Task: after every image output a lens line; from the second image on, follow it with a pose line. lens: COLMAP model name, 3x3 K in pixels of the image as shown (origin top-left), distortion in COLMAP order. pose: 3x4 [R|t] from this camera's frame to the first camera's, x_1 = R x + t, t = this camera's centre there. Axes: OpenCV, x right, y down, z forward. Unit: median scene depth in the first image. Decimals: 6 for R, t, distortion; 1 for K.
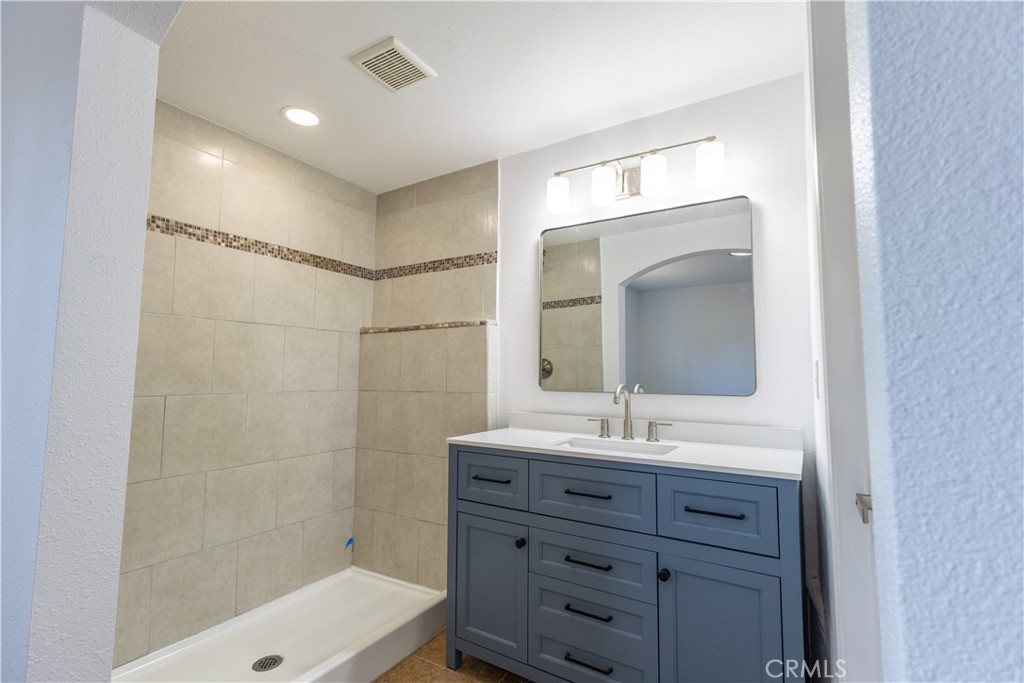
lens RADIAL K [[470.6, 0, 511.5], [0, 470.6, 339.7], [0, 0, 1]] dist [0.001290, 0.002242]
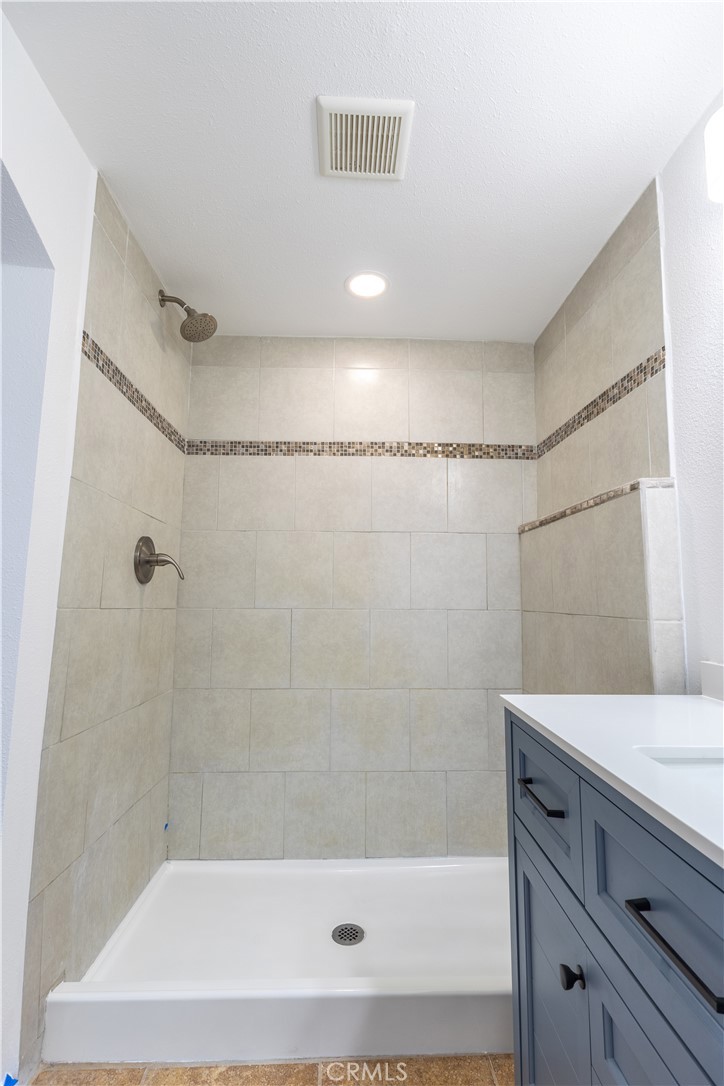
lens RADIAL K [[499.0, 0, 360.2], [0, 499.0, 541.6], [0, 0, 1]] dist [0.001290, 0.002242]
pose [[0.550860, -0.089561, -0.829779, 0.234228], [0.058471, 0.995924, -0.068677, 0.047421], [0.832547, -0.010687, 0.553851, 0.437223]]
